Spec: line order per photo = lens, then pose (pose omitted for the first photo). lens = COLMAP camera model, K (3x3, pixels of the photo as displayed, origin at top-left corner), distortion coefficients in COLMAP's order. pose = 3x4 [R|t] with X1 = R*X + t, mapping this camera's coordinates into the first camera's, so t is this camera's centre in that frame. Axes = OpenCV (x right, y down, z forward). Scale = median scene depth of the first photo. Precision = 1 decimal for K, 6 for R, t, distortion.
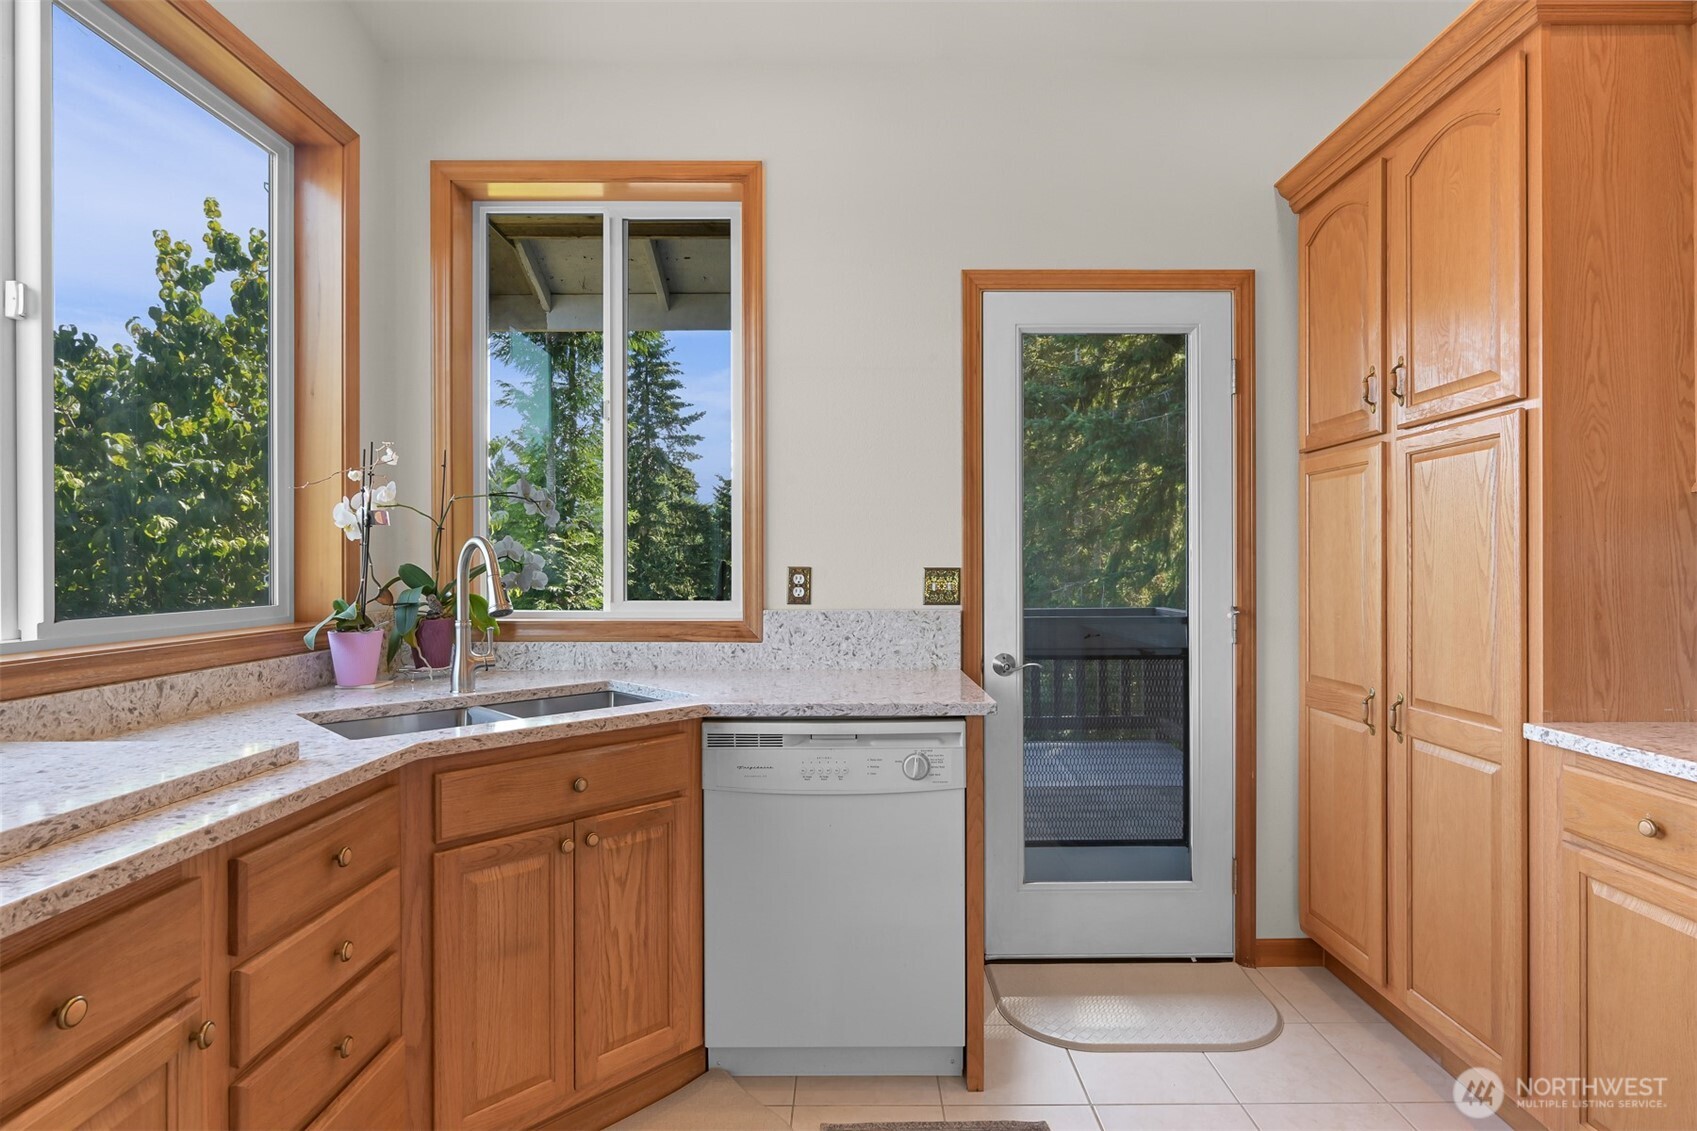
lens RADIAL K [[859.4, 0, 849.1], [0, 859.4, 562.6], [0, 0, 1]] dist [-0.008579, 0.001074]
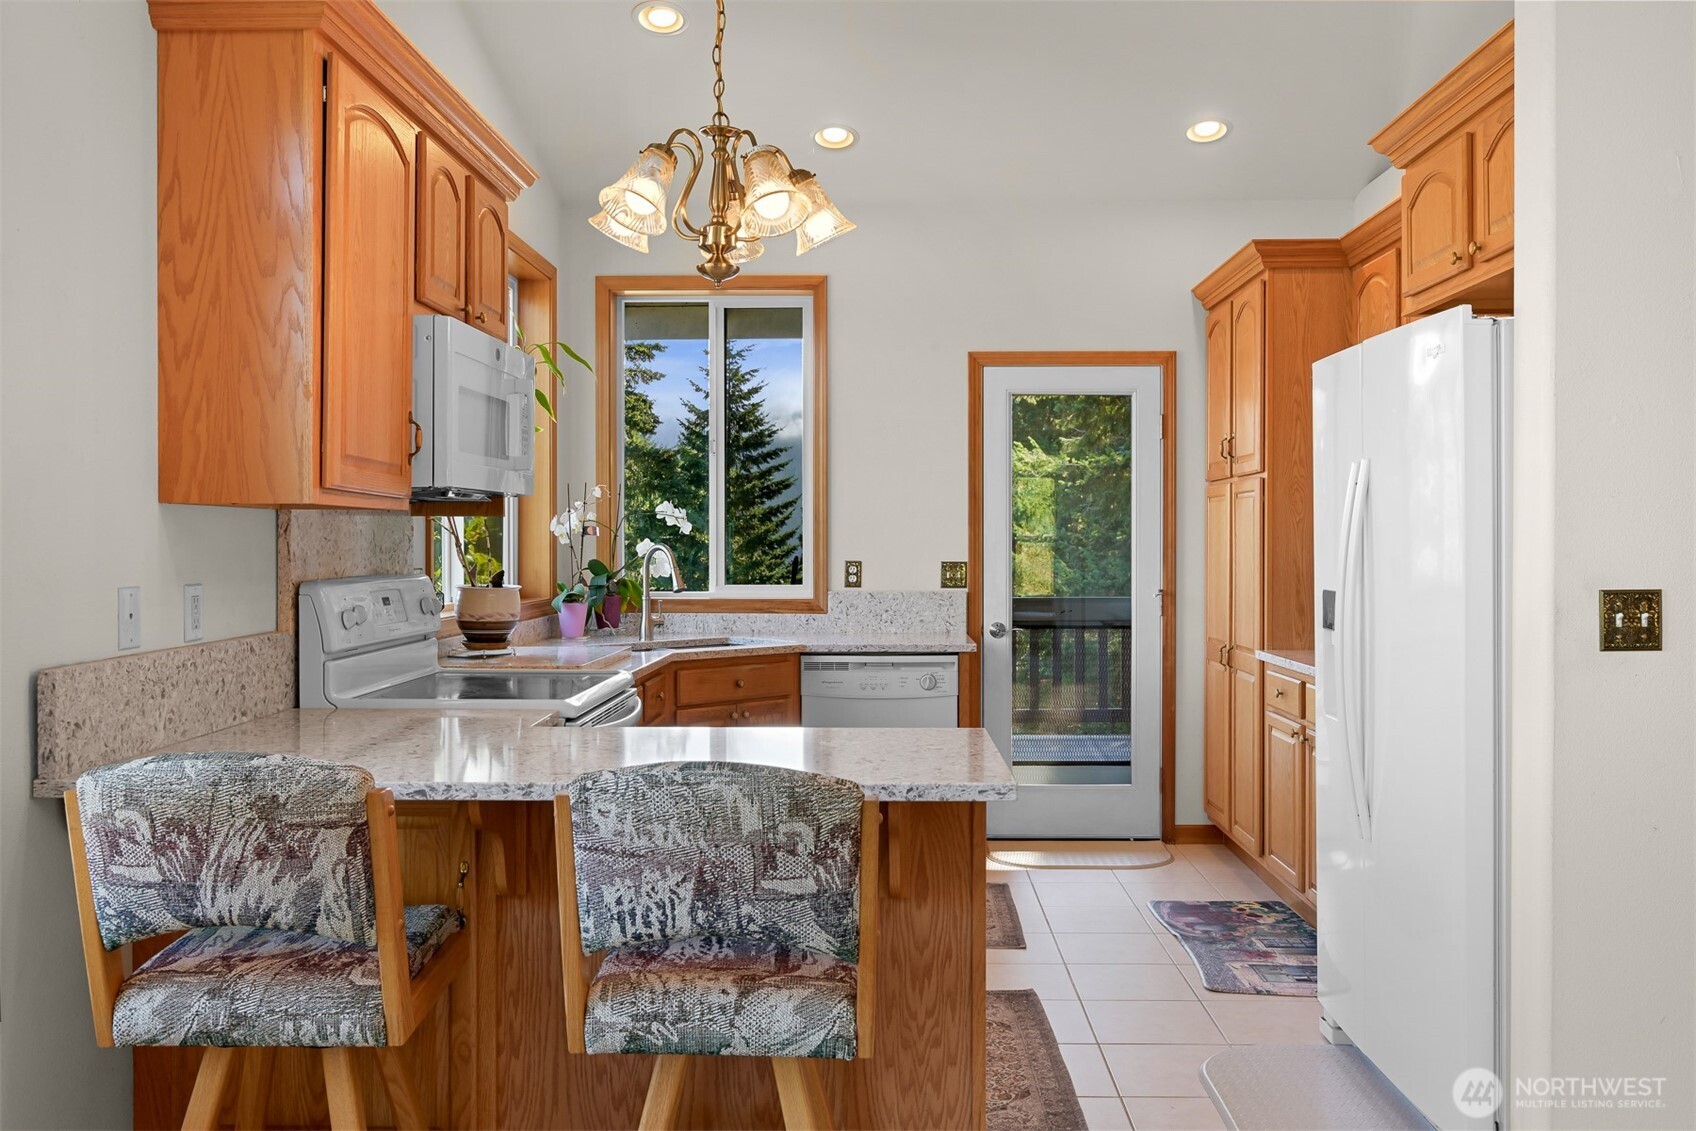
lens RADIAL K [[1382.2, 0, 853.0], [0, 1382.2, 552.1], [0, 0, 1]] dist [-0.009536, 0.012788]
pose [[0.999696, 0.002287, -0.024542, -0.002376], [-0.001991, 0.999925, 0.012093, -0.037205], [0.024568, -0.012040, 0.999626, -1.283827]]
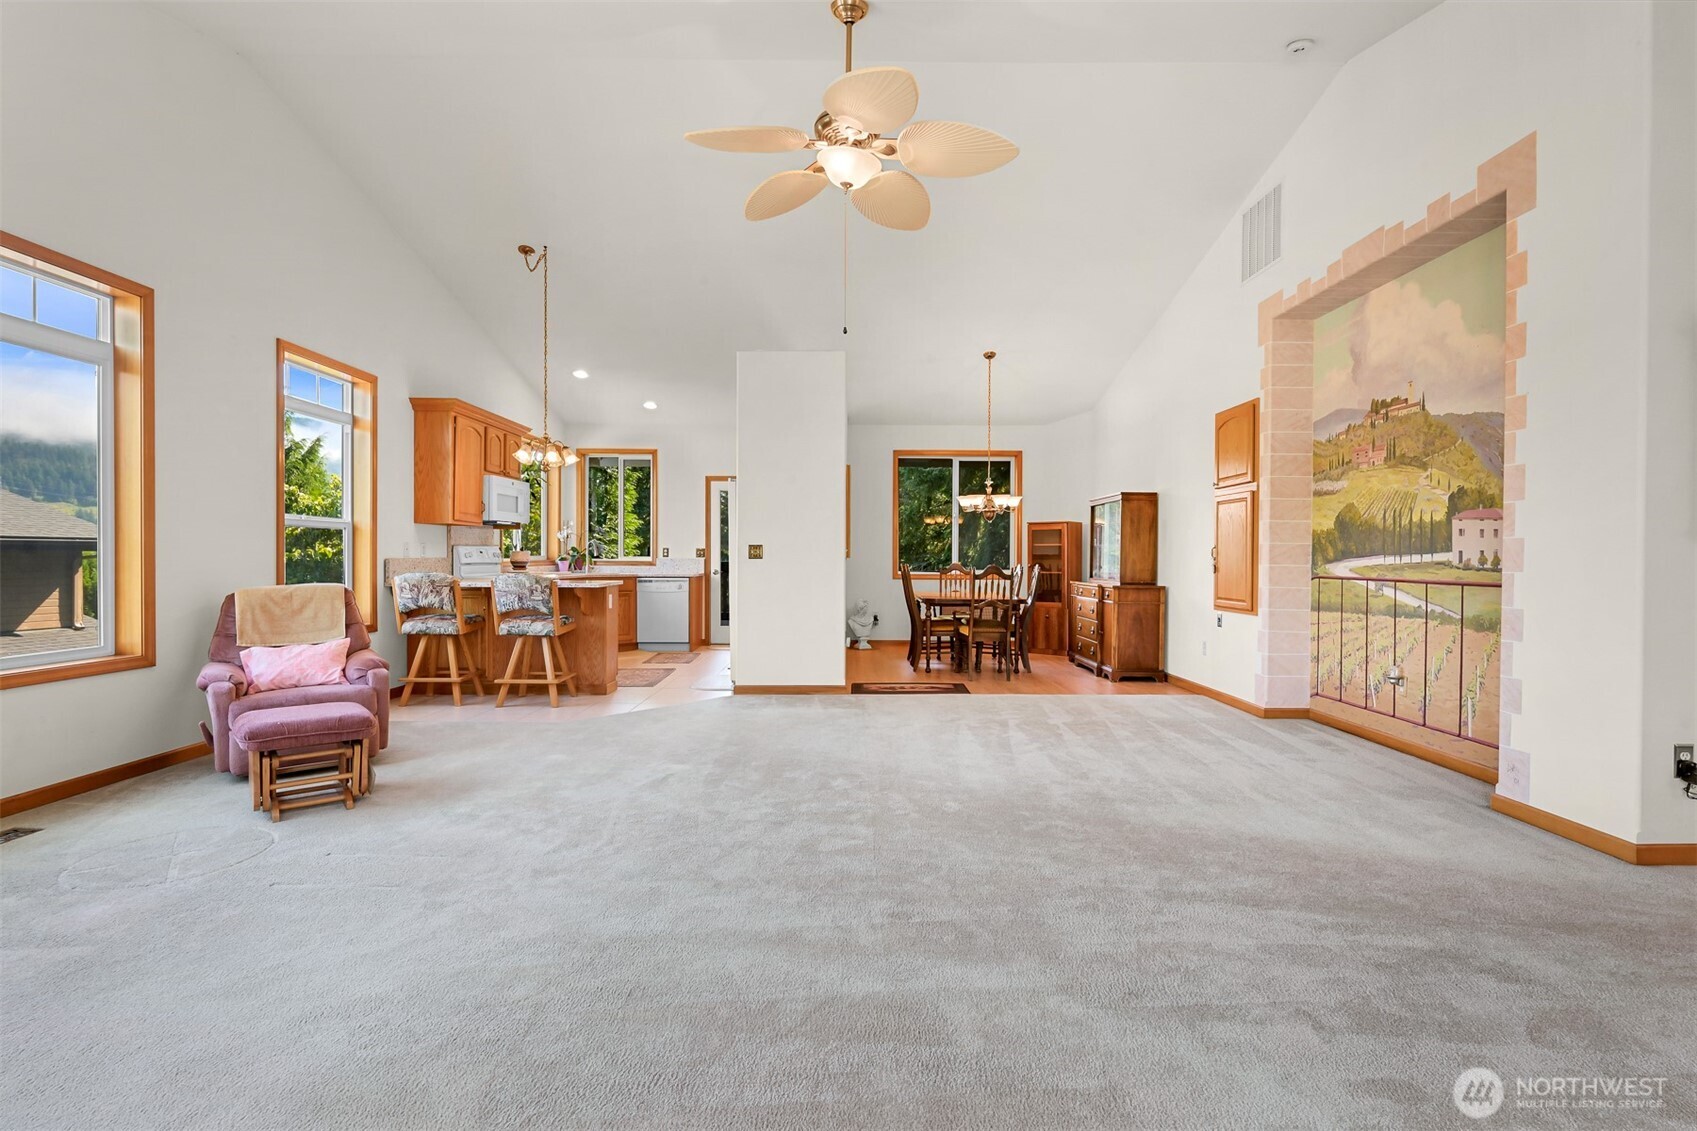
lens RADIAL K [[768.7, 0, 848.3], [0, 768.7, 563.0], [0, 0, 1]] dist [-0.000724, 0.000133]
pose [[0.999974, 0.007224, 0.000820, 0.812507], [-0.007234, 0.999893, 0.012689, 0.024072], [-0.000728, -0.012695, 0.999919, -2.674319]]
